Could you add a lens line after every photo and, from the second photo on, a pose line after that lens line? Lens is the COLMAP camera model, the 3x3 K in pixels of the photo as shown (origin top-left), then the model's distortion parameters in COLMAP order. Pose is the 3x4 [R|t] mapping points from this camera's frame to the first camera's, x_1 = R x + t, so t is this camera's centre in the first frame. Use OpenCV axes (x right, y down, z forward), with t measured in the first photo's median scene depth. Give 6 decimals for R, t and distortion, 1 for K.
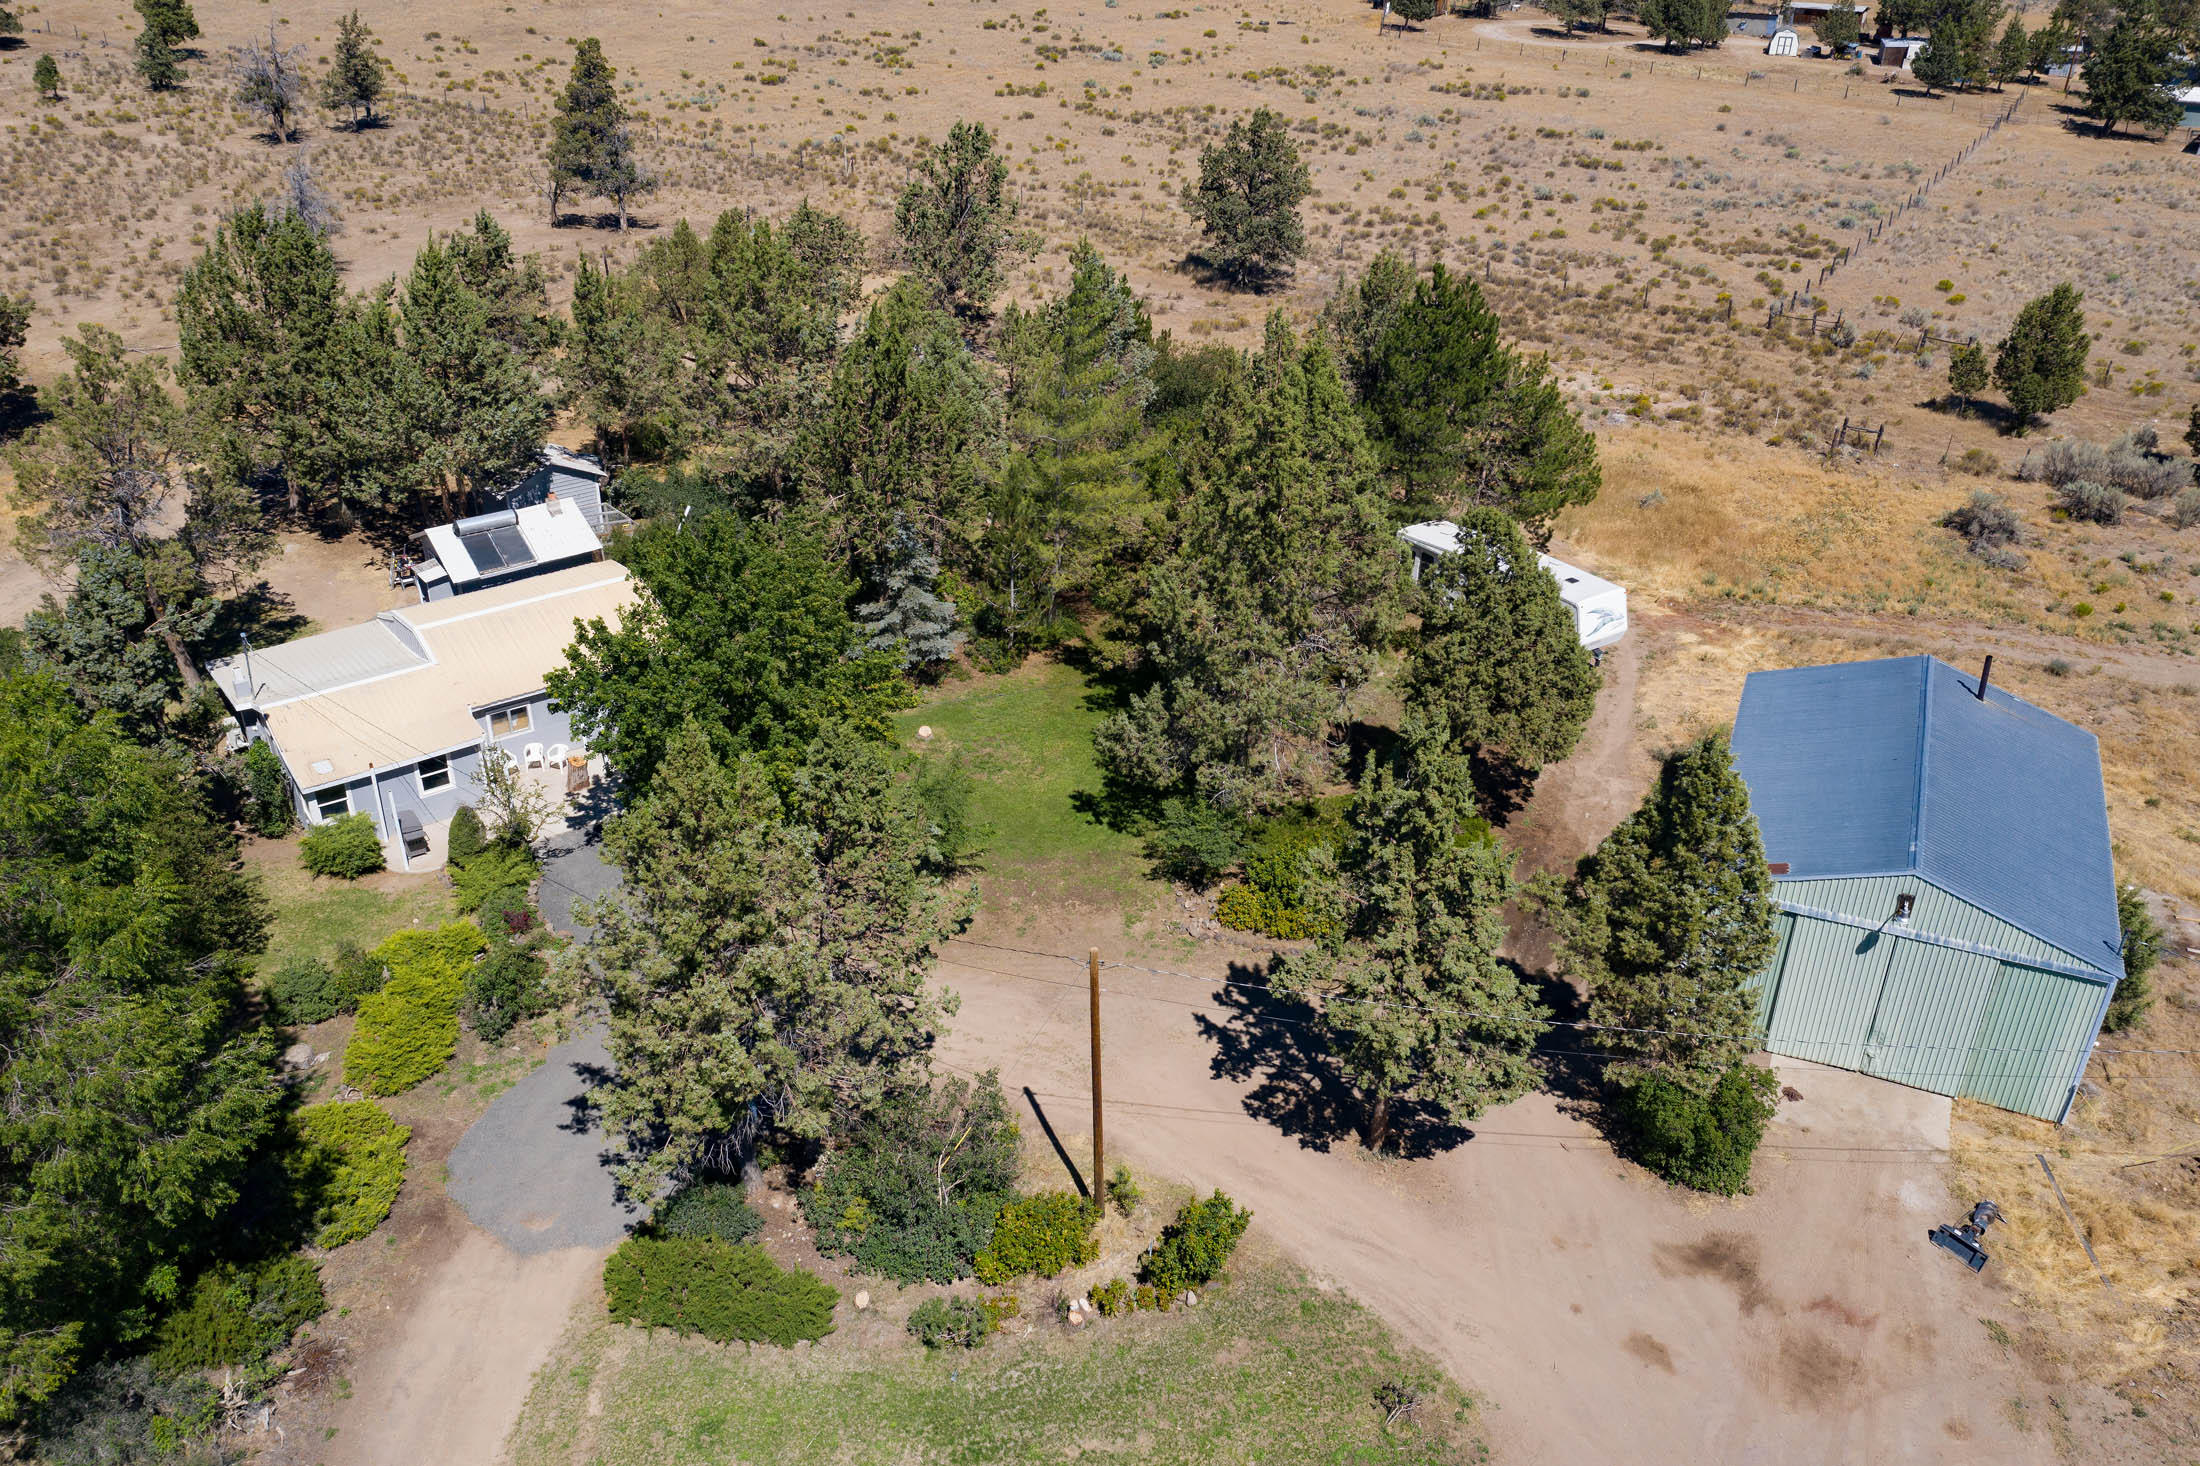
lens RADIAL K [[1751.2, 0, 1100.0], [0, 1751.2, 733.0], [0, 0, 1]] dist [0.000306, 0.015825]
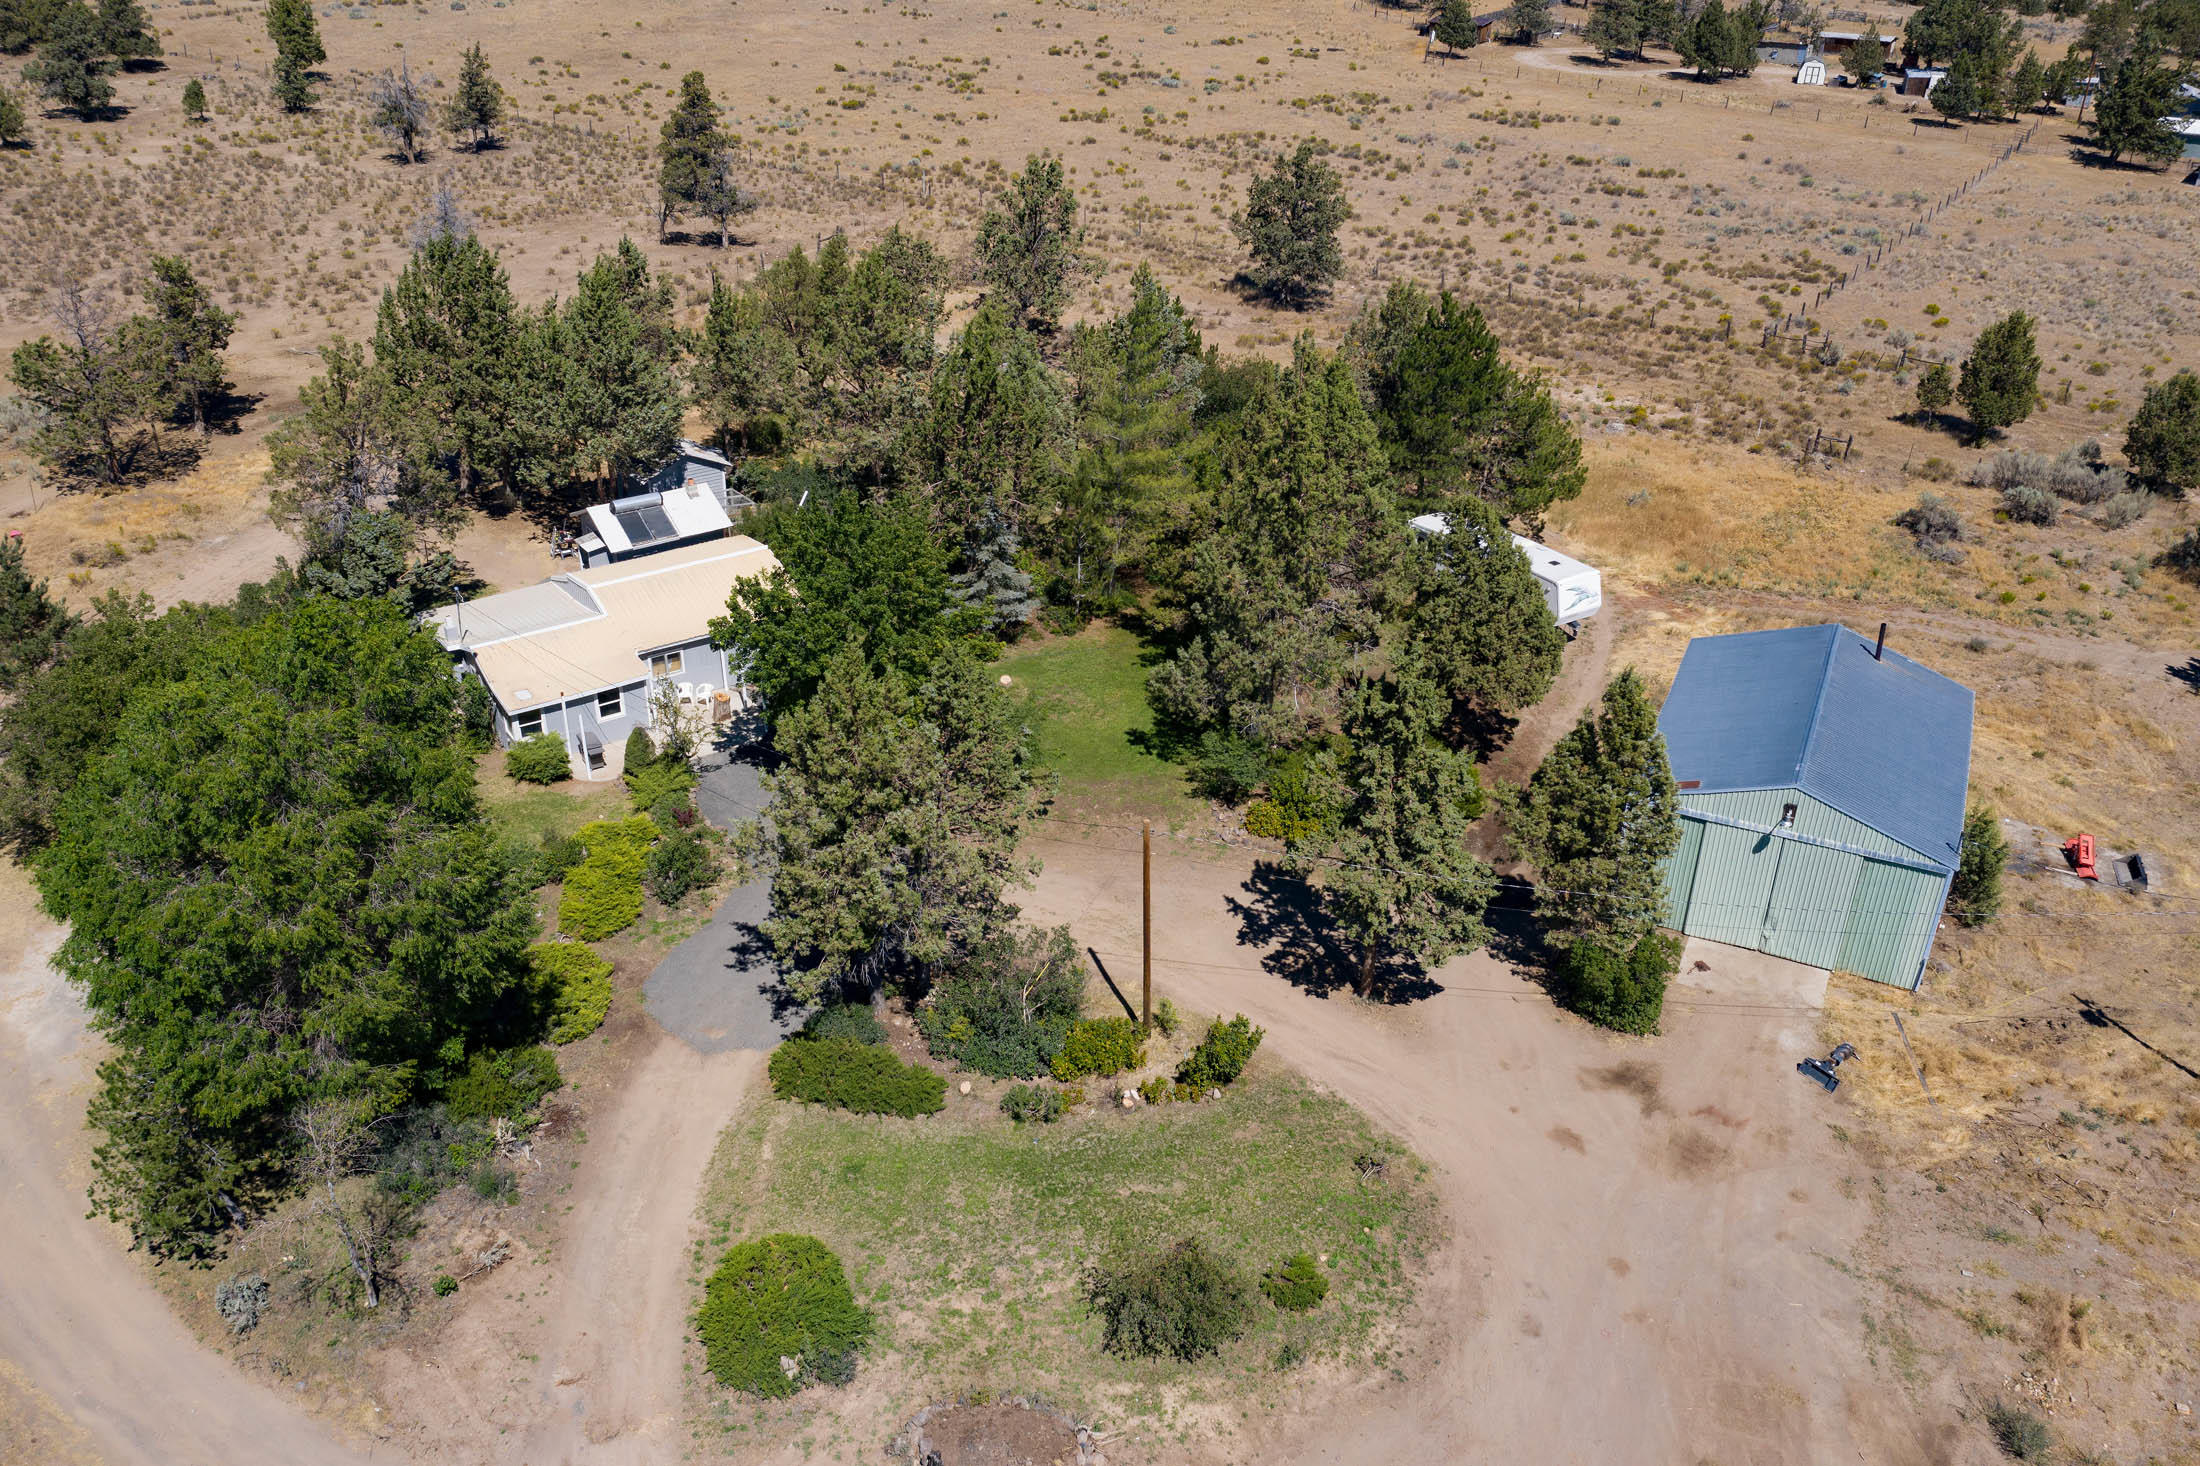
lens RADIAL K [[1751.2, 0, 1100.0], [0, 1751.2, 733.0], [0, 0, 1]] dist [0.000306, 0.015825]
pose [[0.999521, 0.016051, -0.026443, -0.002707], [-0.016136, 0.999865, -0.003030, 0.035692], [0.026391, 0.003455, 0.999646, -0.184680]]
